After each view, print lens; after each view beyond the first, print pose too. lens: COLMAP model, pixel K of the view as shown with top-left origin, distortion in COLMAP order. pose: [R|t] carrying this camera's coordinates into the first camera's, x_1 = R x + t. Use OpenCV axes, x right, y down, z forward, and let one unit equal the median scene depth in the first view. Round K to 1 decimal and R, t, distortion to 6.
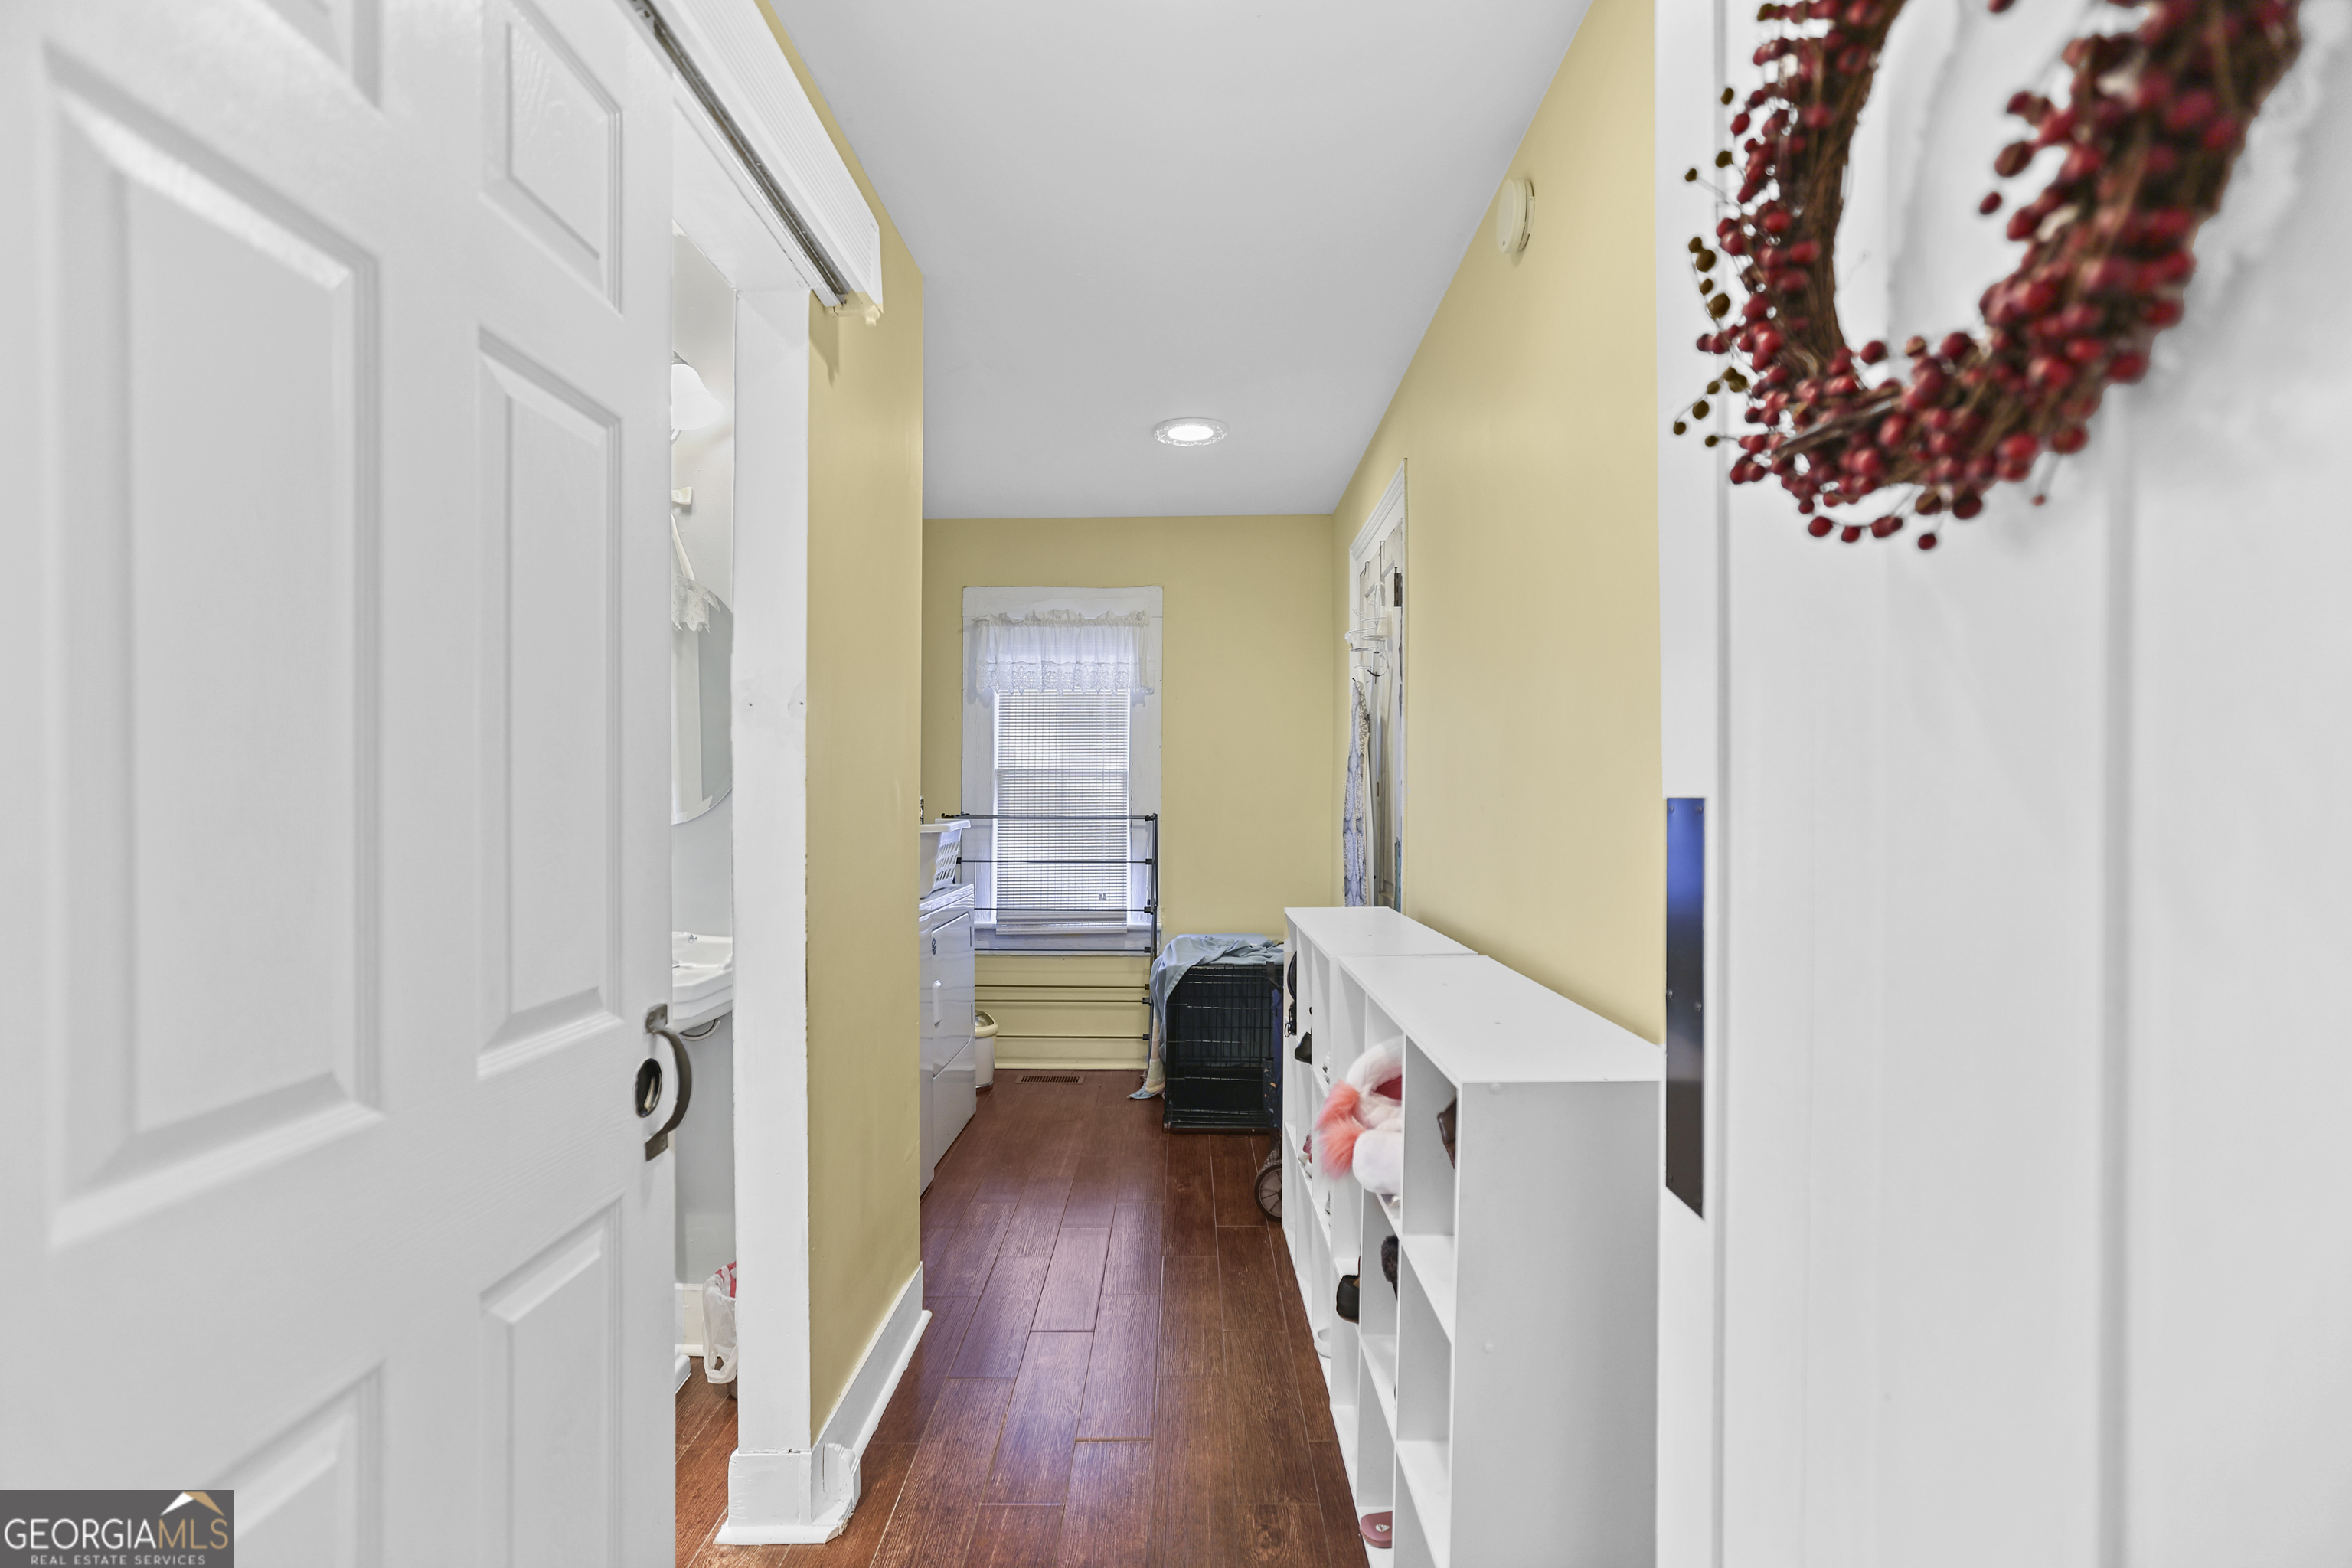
lens RADIAL K [[1072.9, 0, 1160.9], [0, 1072.9, 754.5], [0, 0, 1]] dist [-0.046320, 0.027039]
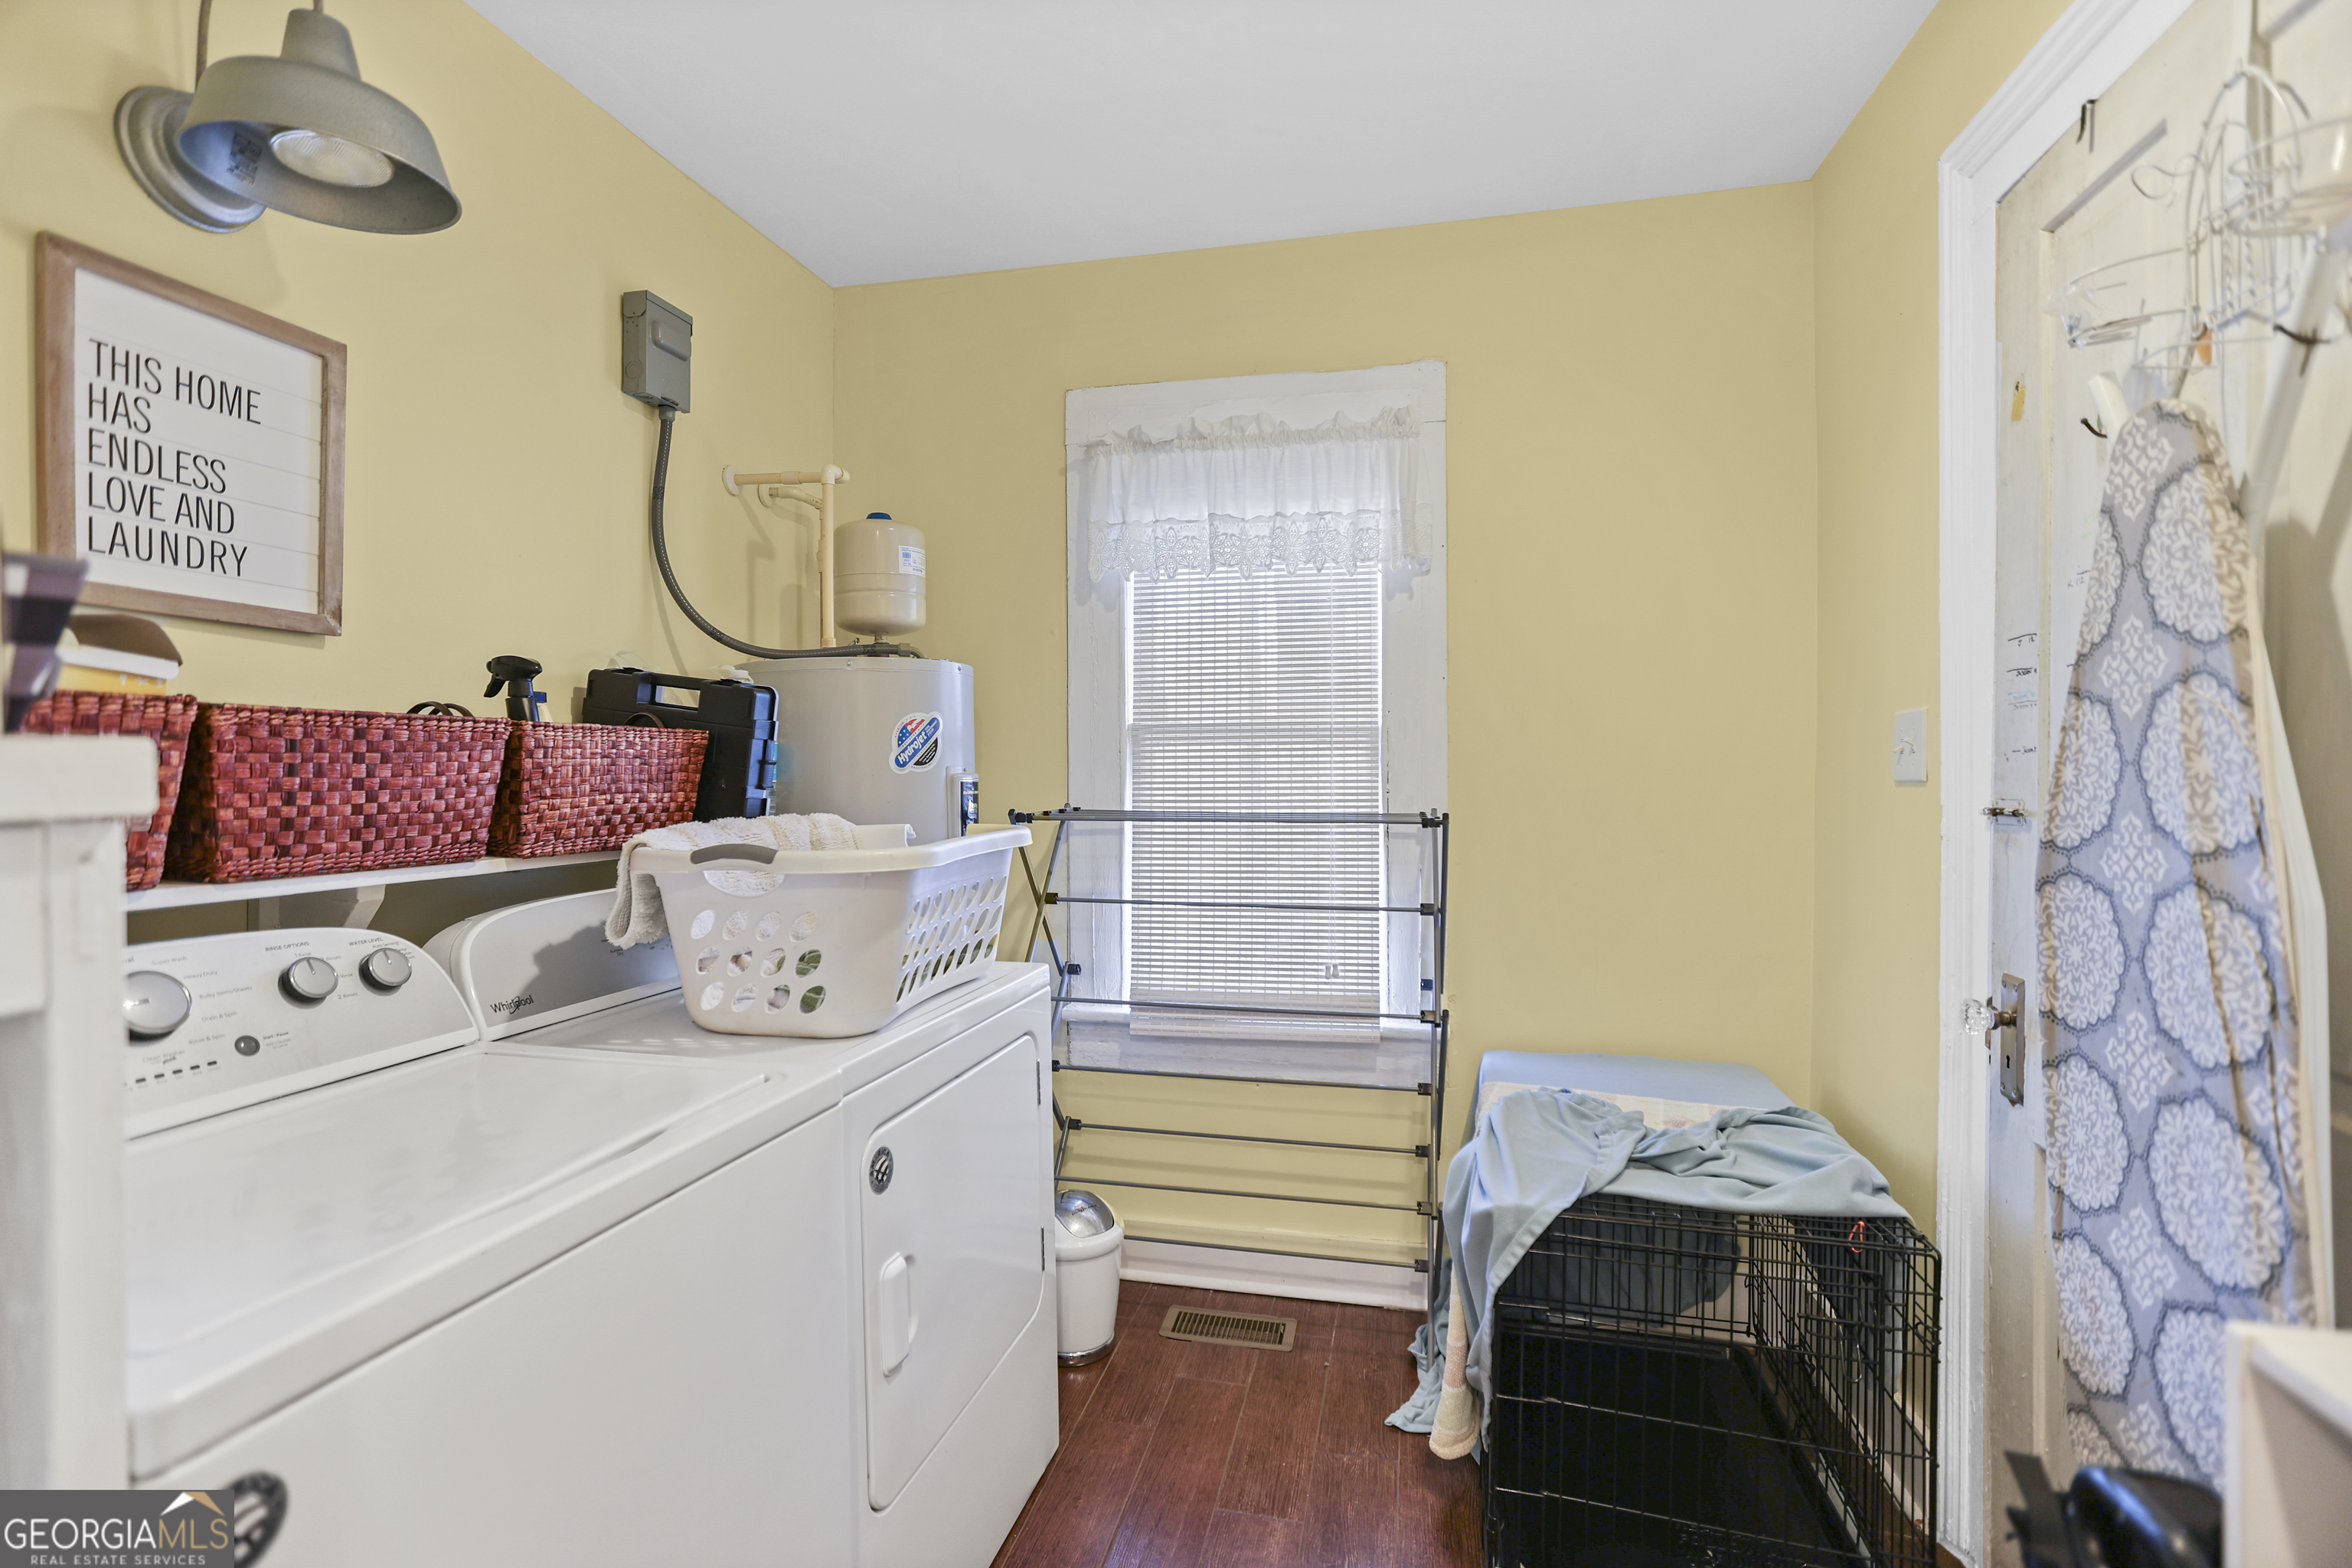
lens RADIAL K [[1072.9, 0, 1160.9], [0, 1072.9, 754.5], [0, 0, 1]] dist [-0.046320, 0.027039]
pose [[0.976783, -0.008126, -0.214076, -0.023888], [0.012982, 0.999689, 0.021288, 0.017462], [0.213836, -0.023573, 0.976585, 0.484650]]
